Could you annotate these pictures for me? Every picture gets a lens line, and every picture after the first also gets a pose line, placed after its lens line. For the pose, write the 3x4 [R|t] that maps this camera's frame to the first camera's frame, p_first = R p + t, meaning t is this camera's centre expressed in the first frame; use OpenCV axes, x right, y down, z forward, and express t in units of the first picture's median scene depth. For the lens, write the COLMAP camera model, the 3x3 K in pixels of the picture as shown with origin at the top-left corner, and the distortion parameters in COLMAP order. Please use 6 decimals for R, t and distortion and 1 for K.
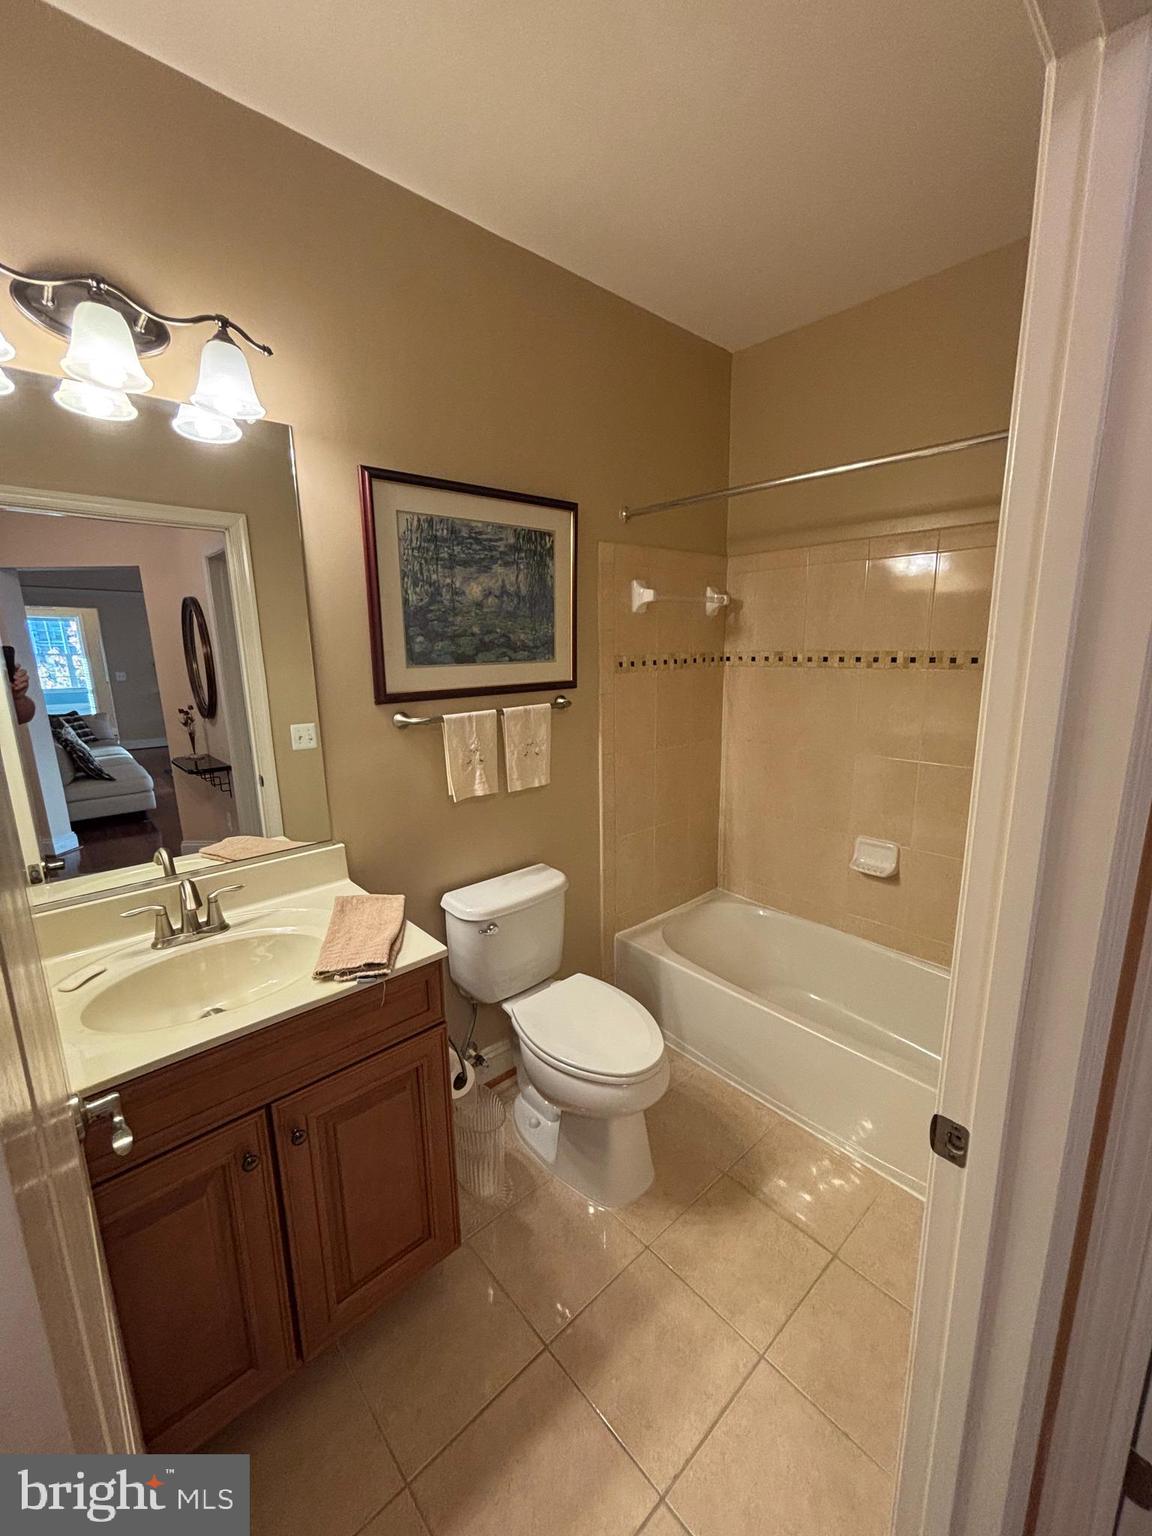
lens RADIAL K [[624.2, 0, 581.7], [0, 624.2, 769.3], [0, 0, 1]] dist [0.002258, -0.000372]
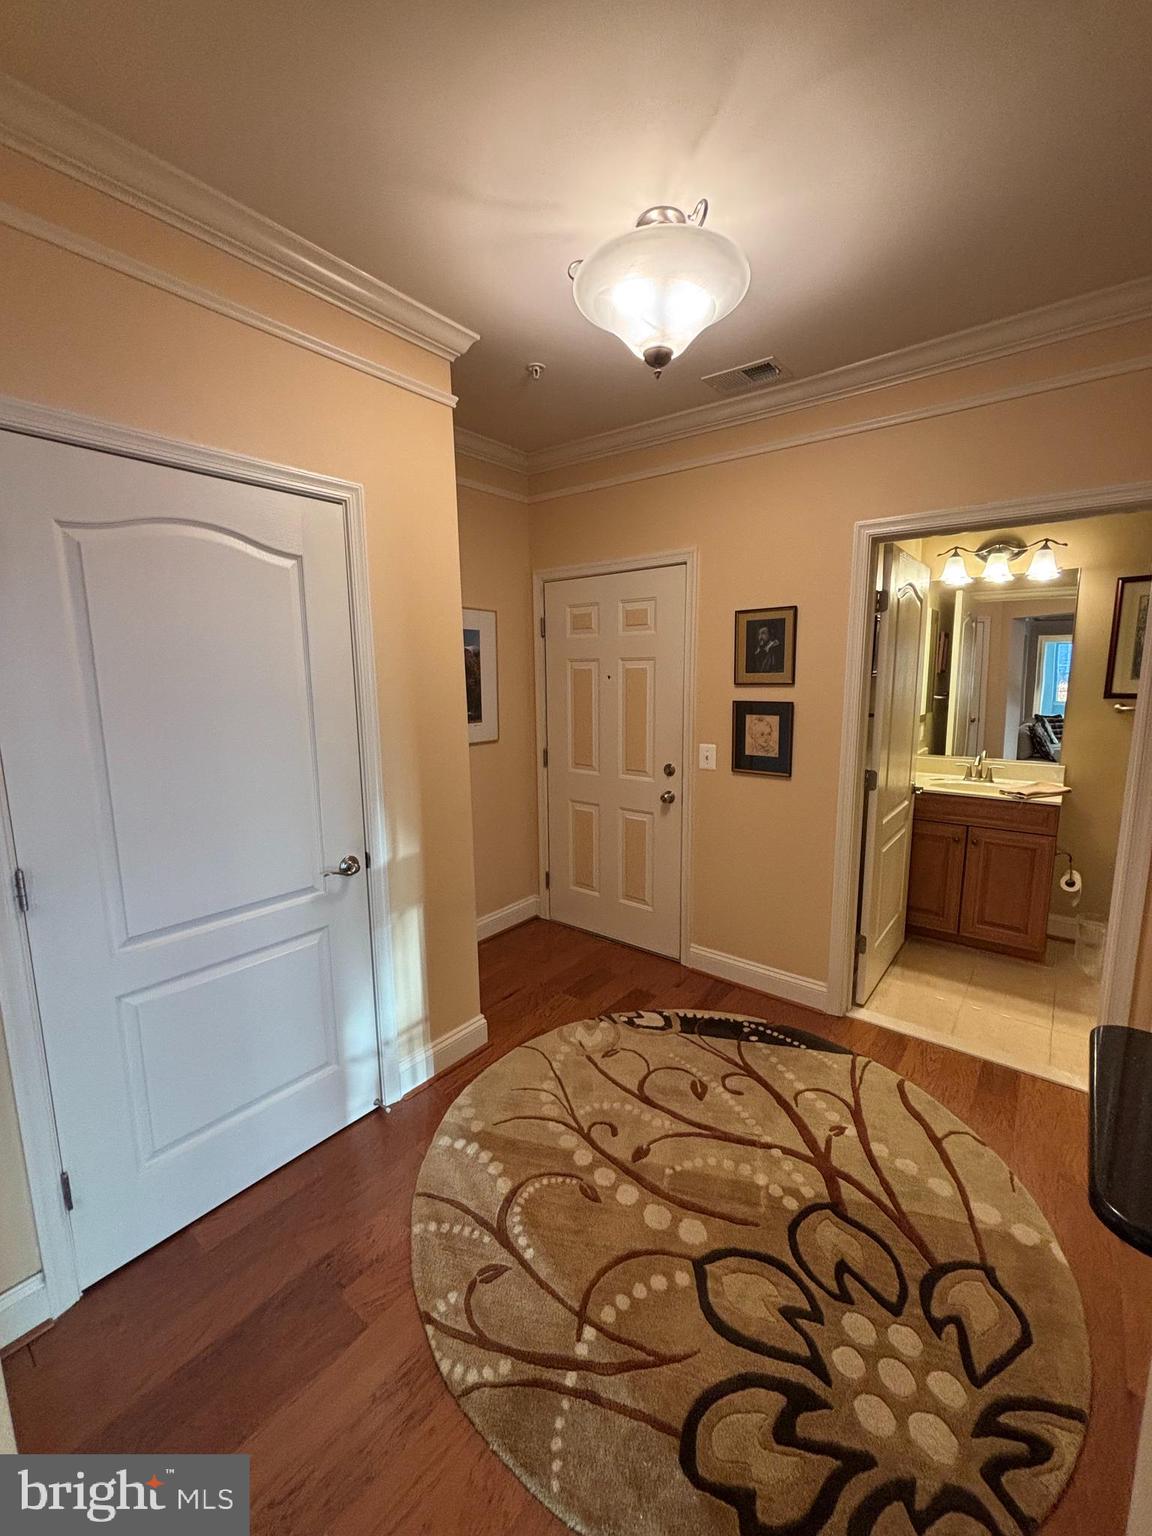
lens RADIAL K [[624.2, 0, 581.7], [0, 624.2, 769.3], [0, 0, 1]] dist [0.002258, -0.000372]
pose [[0.167379, 0.159023, -0.972983, 1.464641], [-0.185347, 0.974384, 0.127367, 0.181152], [0.968313, 0.159020, 0.192566, -0.989602]]
